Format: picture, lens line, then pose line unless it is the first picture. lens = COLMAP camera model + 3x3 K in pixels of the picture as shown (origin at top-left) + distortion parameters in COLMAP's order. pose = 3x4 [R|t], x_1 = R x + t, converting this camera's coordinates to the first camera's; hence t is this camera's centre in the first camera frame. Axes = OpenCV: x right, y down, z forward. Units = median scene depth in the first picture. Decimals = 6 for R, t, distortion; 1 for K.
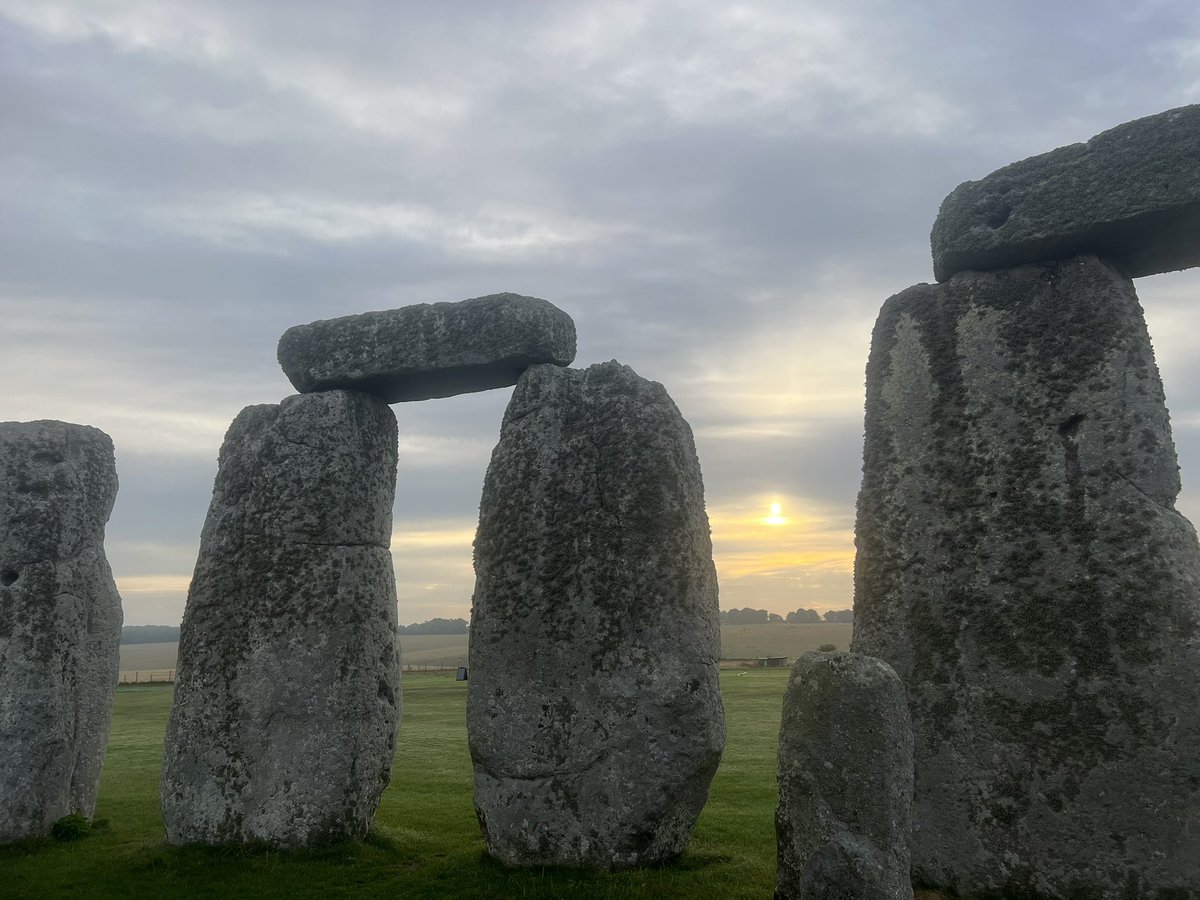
lens RADIAL K [[831.1, 0, 600.0], [0, 831.1, 450.0], [0, 0, 1]] dist [0.065818, -0.126798]
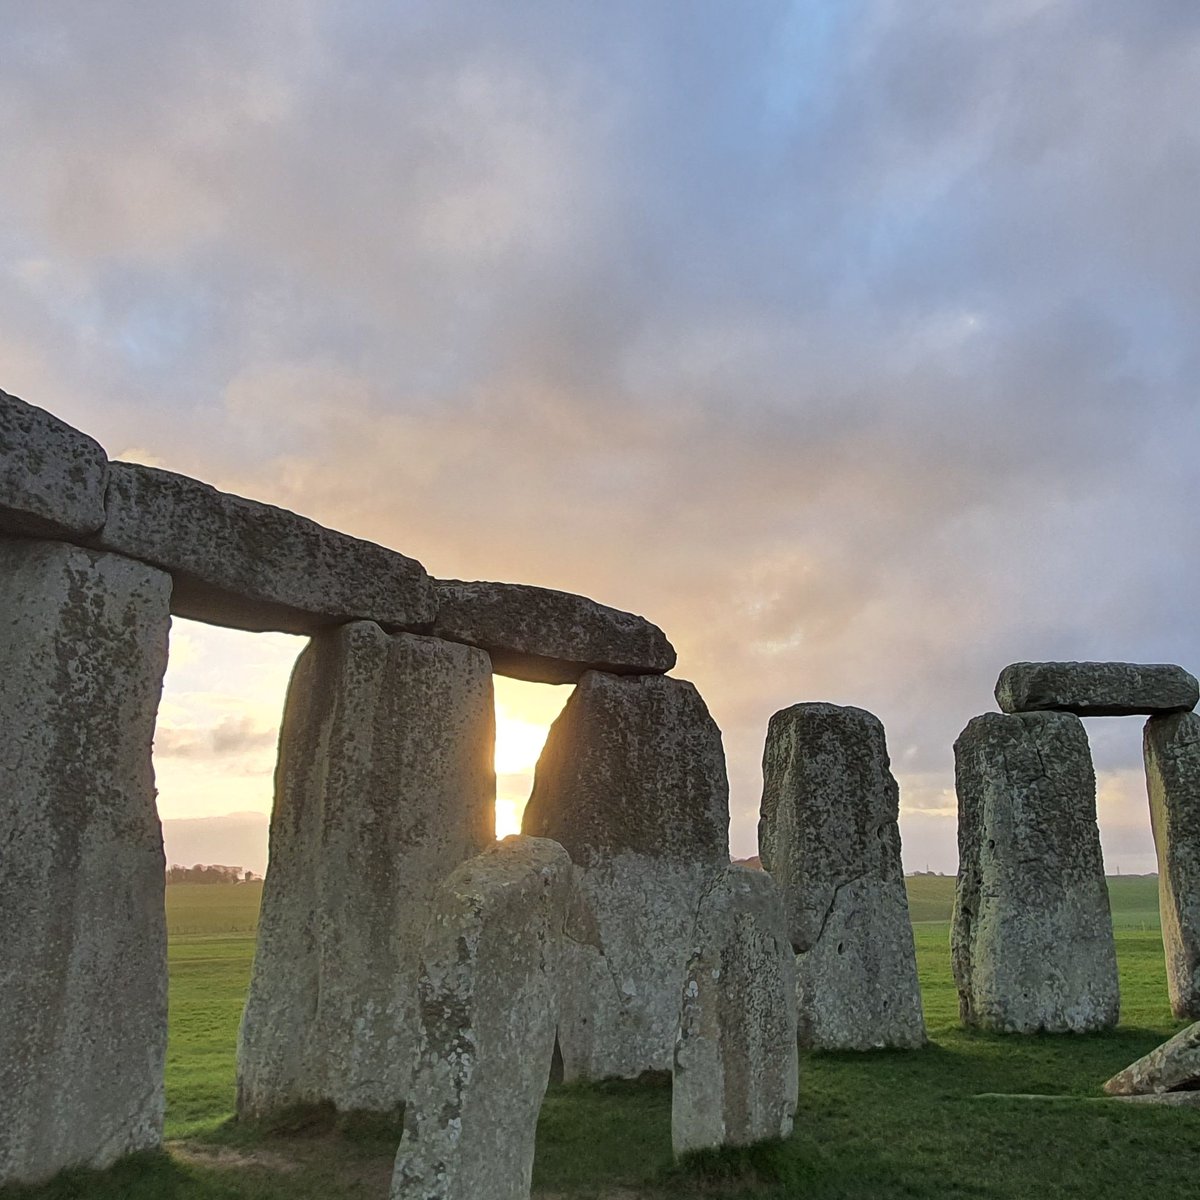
lens RADIAL K [[1069.5, 0, 604.7], [0, 1069.5, 562.8], [0, 0, 1]] dist [-0.003134, -0.006910]
pose [[0.892714, 0.148255, 0.425538, -2.042369], [-0.107167, 0.987085, -0.119075, -0.022723], [-0.437696, 0.060696, 0.897072, -0.368662]]
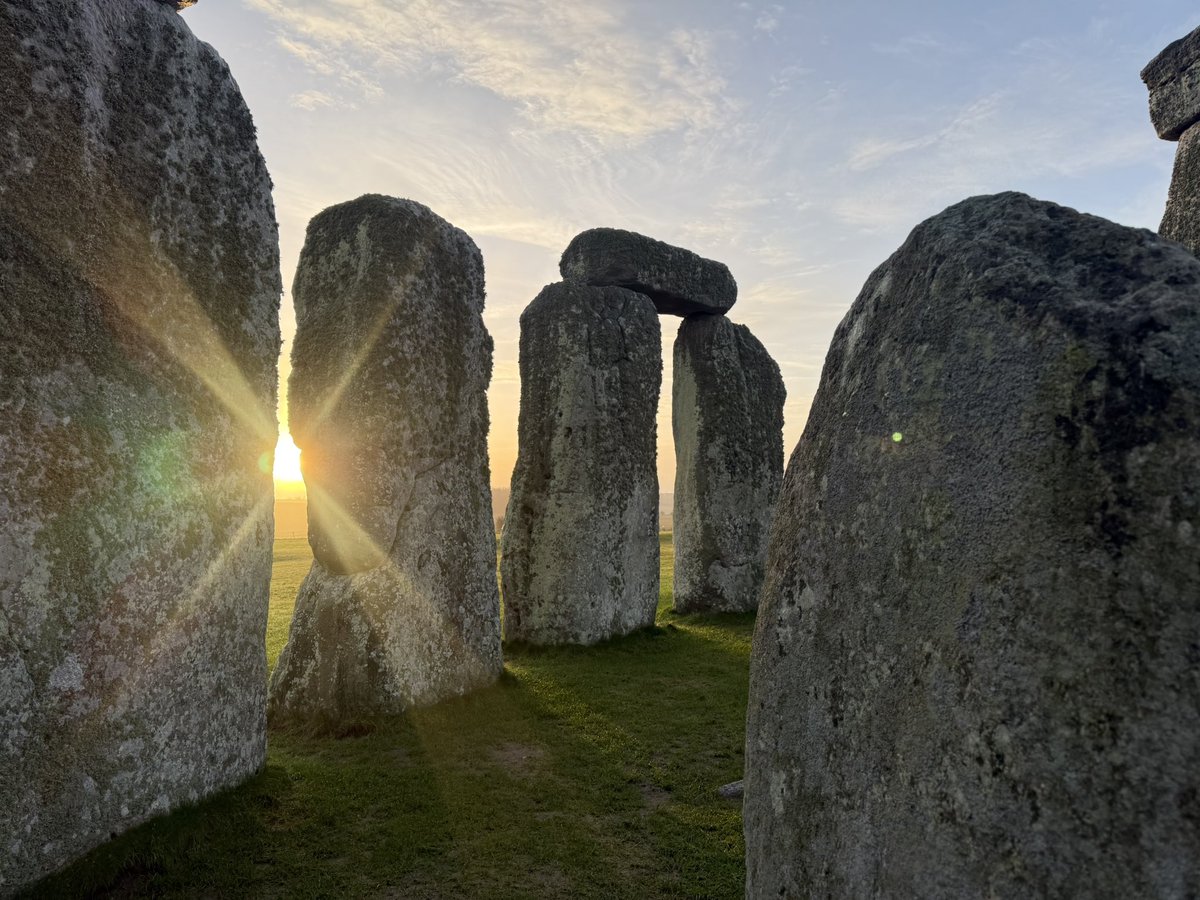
lens RADIAL K [[831.1, 0, 600.0], [0, 831.1, 450.0], [0, 0, 1]] dist [0.065818, -0.126798]
pose [[0.424476, 0.076393, 0.902211, -1.615460], [-0.177035, 0.984205, -0.000044, 0.192370], [-0.887963, -0.159704, 0.431295, 0.507871]]
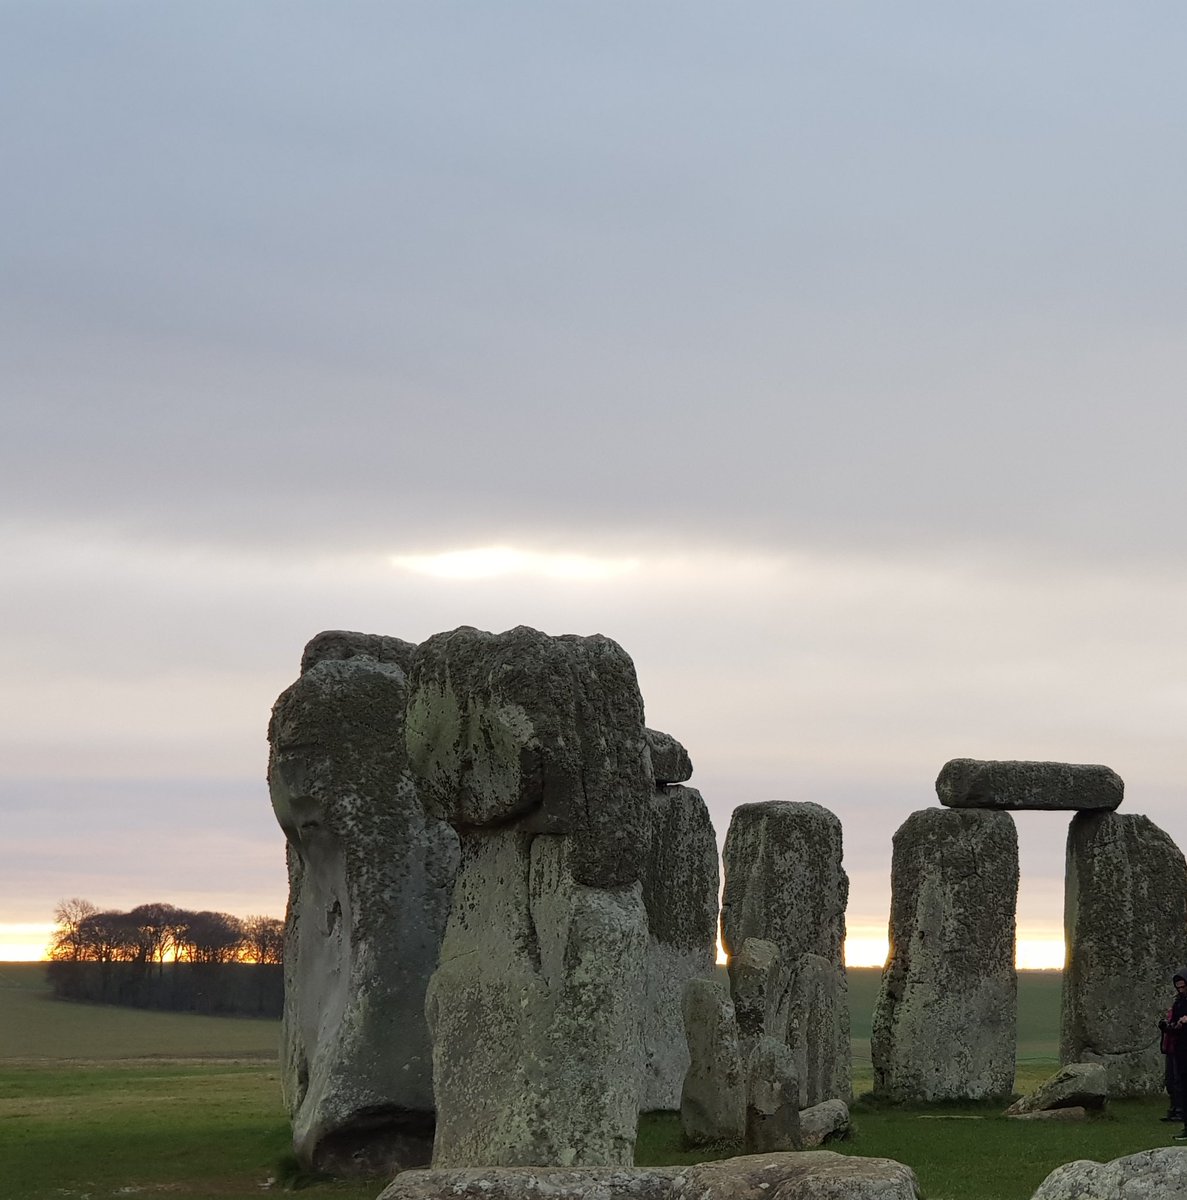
lens RADIAL K [[2909.2, 0, 593.5], [0, 2909.2, 600.0], [0, 0, 1]] dist [-0.086564, -0.873800]
pose [[0.728116, 0.124419, 0.674067, -4.765782], [-0.172115, 0.985068, 0.004092, -0.367802], [-0.663493, -0.118997, 0.738659, -2.490501]]
